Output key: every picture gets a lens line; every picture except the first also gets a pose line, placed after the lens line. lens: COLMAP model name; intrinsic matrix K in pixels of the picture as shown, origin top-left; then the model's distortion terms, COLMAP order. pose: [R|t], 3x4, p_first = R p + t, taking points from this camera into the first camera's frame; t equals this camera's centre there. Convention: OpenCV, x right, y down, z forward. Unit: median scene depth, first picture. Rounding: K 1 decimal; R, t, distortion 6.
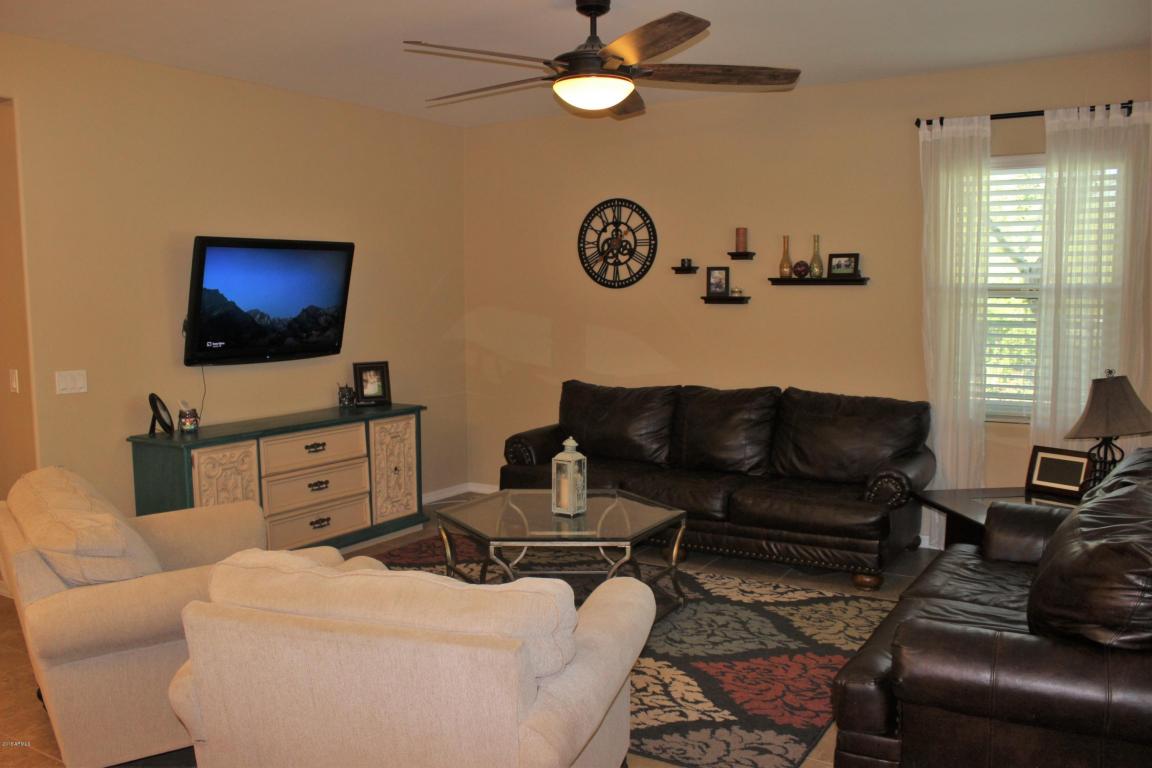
lens RADIAL K [[928.7, 0, 602.8], [0, 928.7, 384.8], [0, 0, 1]] dist [-0.144815, 0.149730]
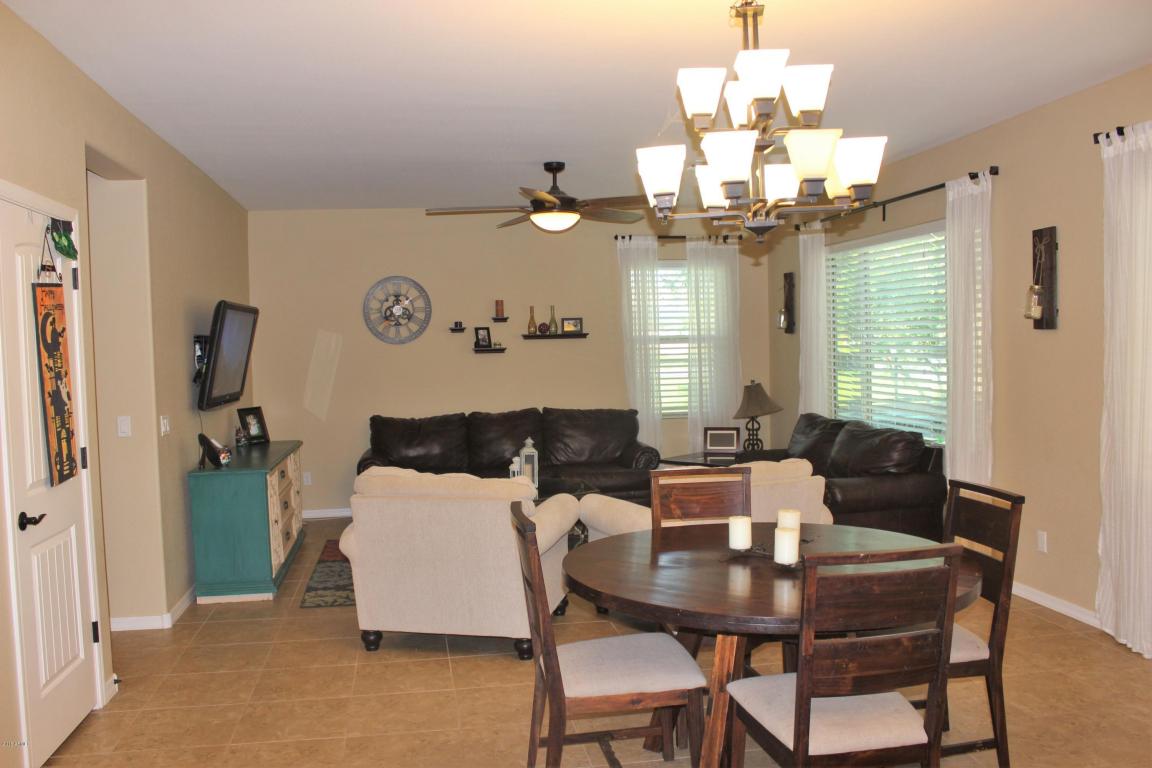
lens RADIAL K [[953.3, 0, 560.3], [0, 953.3, 386.0], [0, 0, 1]] dist [-0.157005, 0.145934]
pose [[0.774076, -0.043050, 0.631628, -0.709087], [0.081117, 0.996206, -0.031512, 0.017877], [-0.627875, 0.075629, 0.774631, -0.198986]]
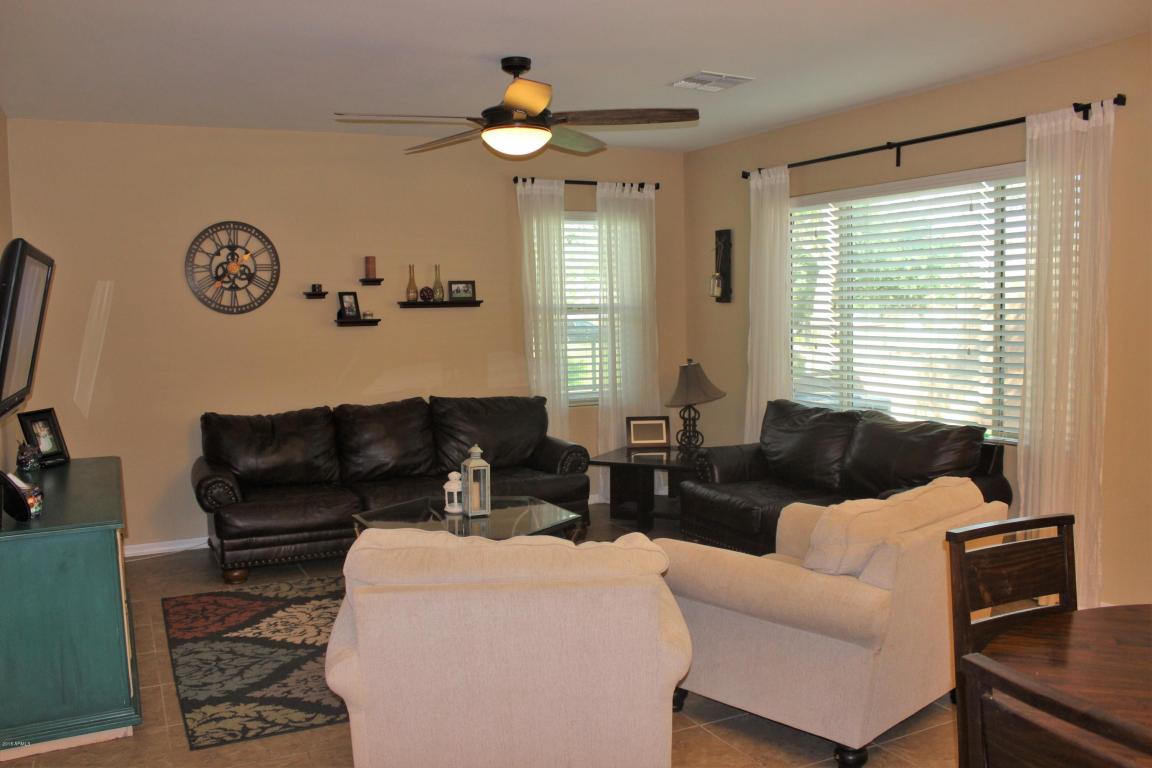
lens RADIAL K [[953.3, 0, 560.3], [0, 953.3, 386.0], [0, 0, 1]] dist [-0.157005, 0.145934]
pose [[0.562020, -0.074447, 0.823767, -0.647825], [0.094901, 0.995168, 0.025190, -0.023384], [-0.821662, 0.064018, 0.566369, 0.184790]]
